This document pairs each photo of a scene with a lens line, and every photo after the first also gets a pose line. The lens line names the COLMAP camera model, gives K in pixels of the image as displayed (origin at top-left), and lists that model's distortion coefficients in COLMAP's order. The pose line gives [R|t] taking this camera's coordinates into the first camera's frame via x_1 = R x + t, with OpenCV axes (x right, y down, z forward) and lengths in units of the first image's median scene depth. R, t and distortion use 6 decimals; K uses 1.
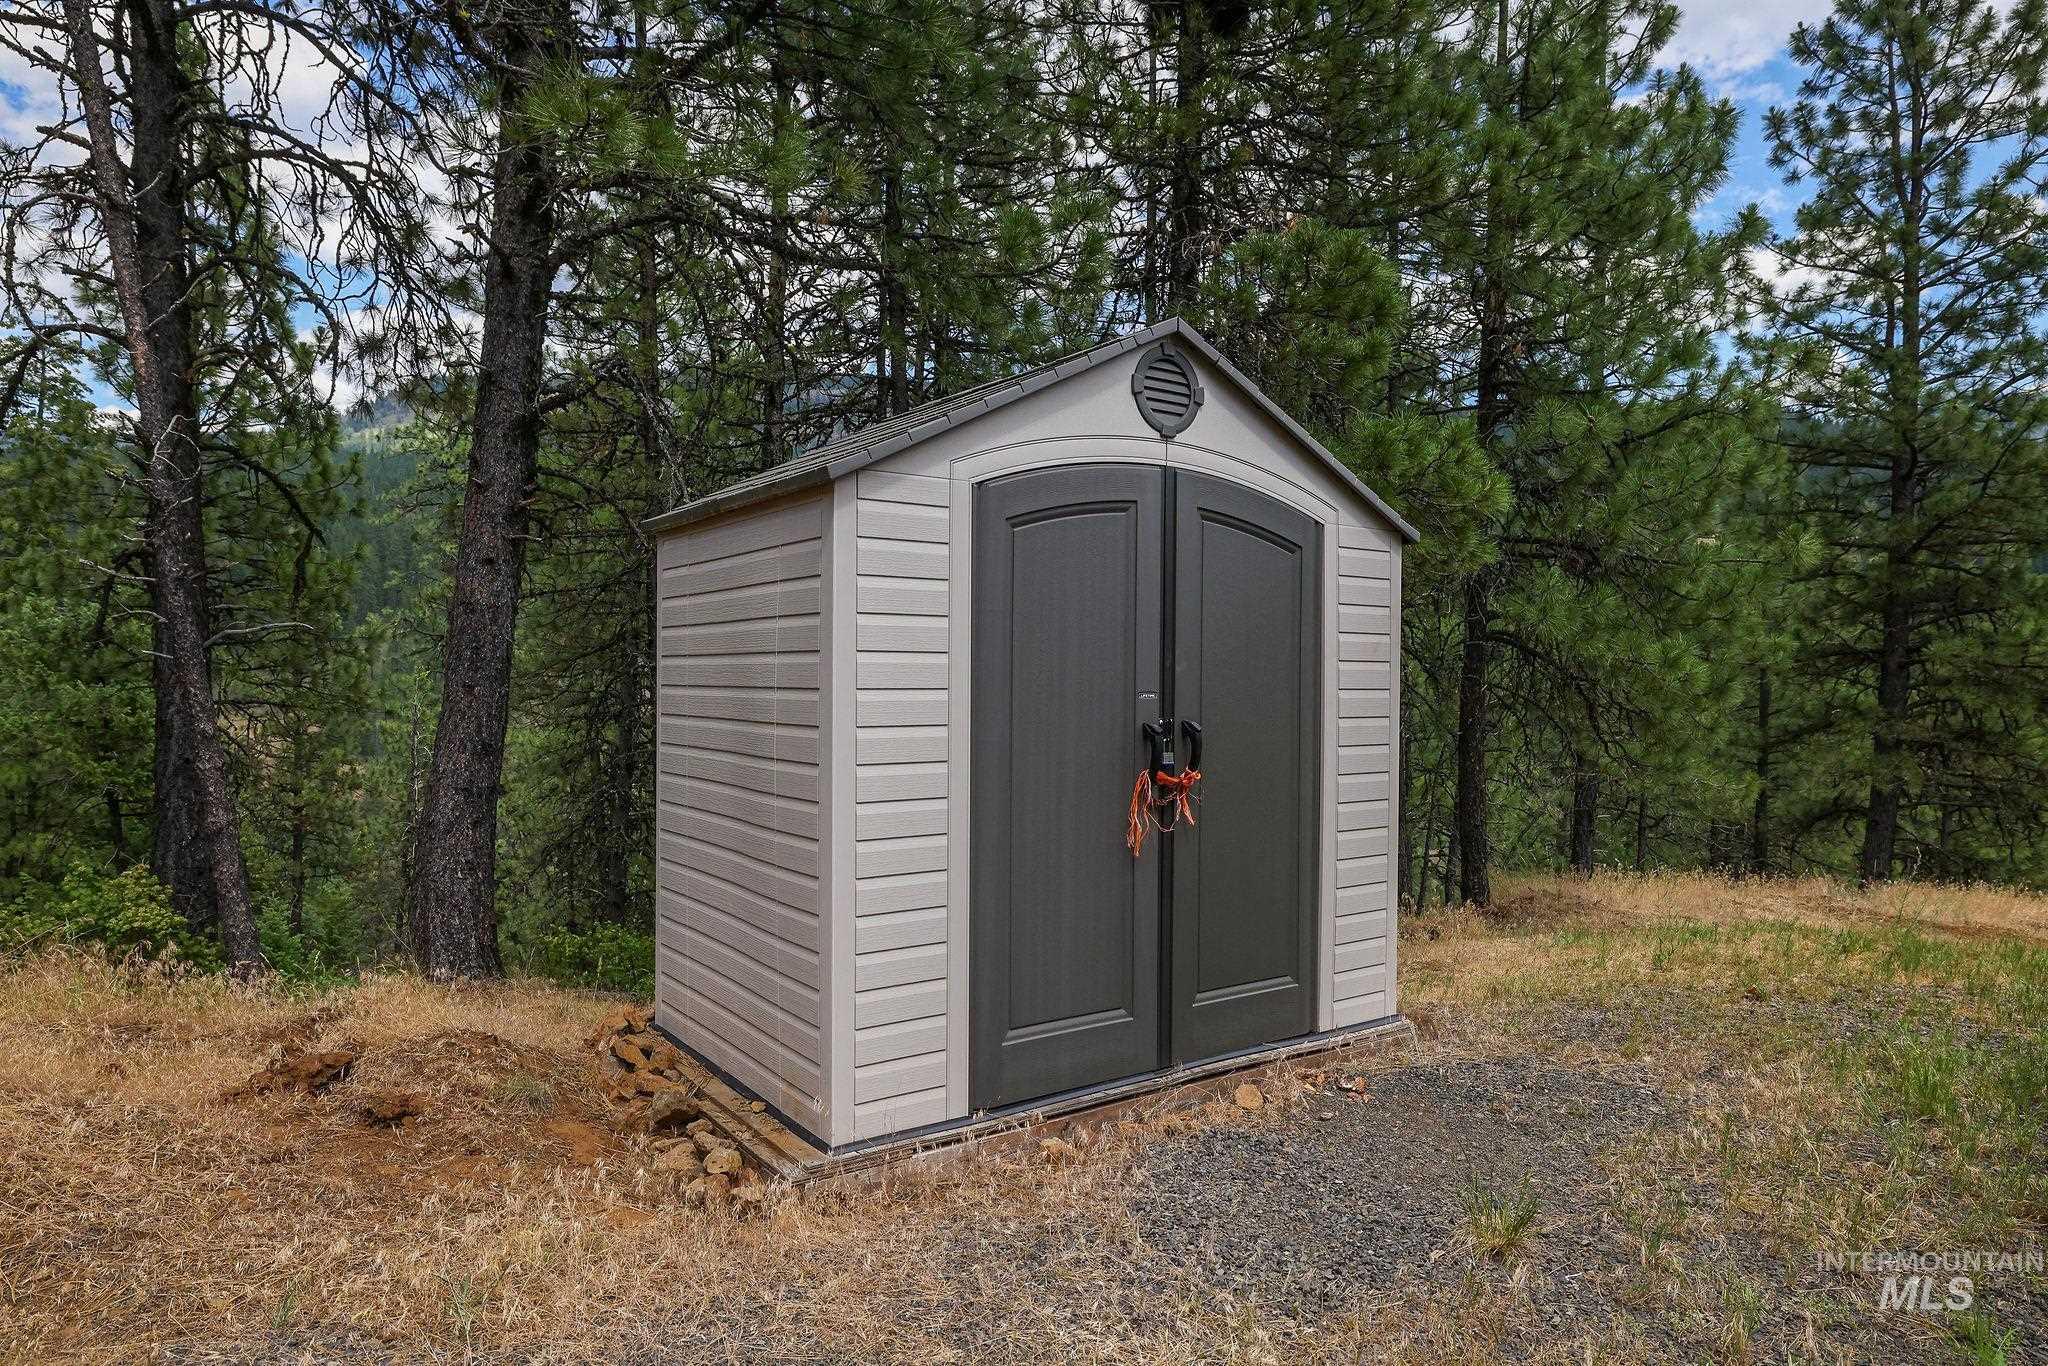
lens RADIAL K [[1330.0, 0, 1035.6], [0, 1330.0, 680.0], [0, 0, 1]] dist [-0.035702, 0.054651]
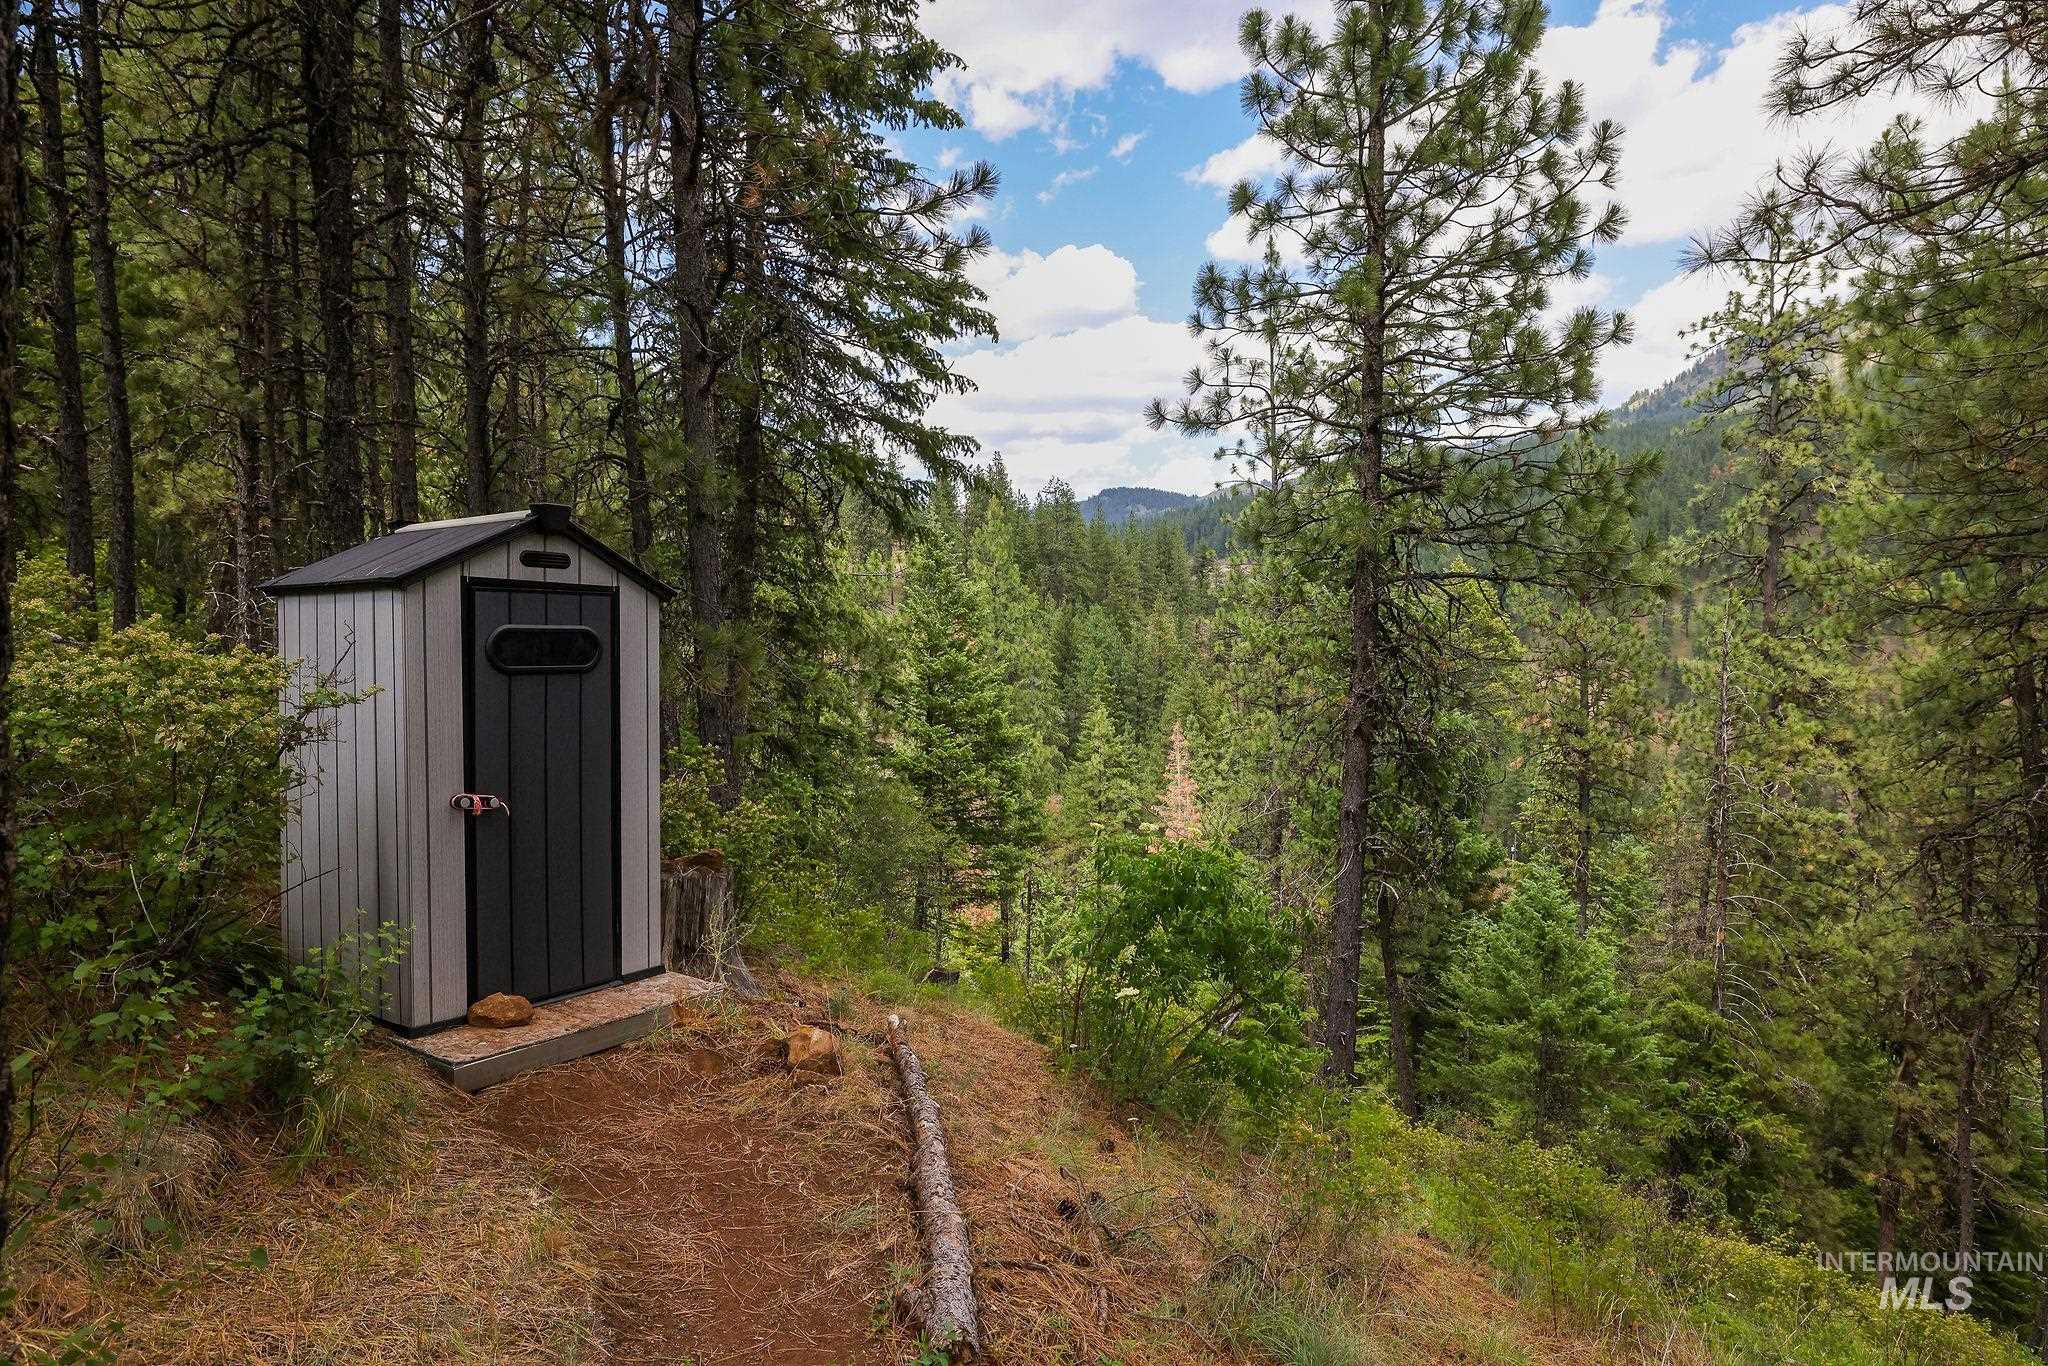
lens RADIAL K [[1187.7, 0, 1024.0], [0, 1187.7, 683.0], [0, 0, 1]] dist [-0.004163, -0.000319]
pose [[0.559129, 0.020510, -0.828827, -0.113253], [0.005512, 0.999580, 0.028454, 0.026135], [0.829063, -0.020478, 0.558781, 0.251529]]
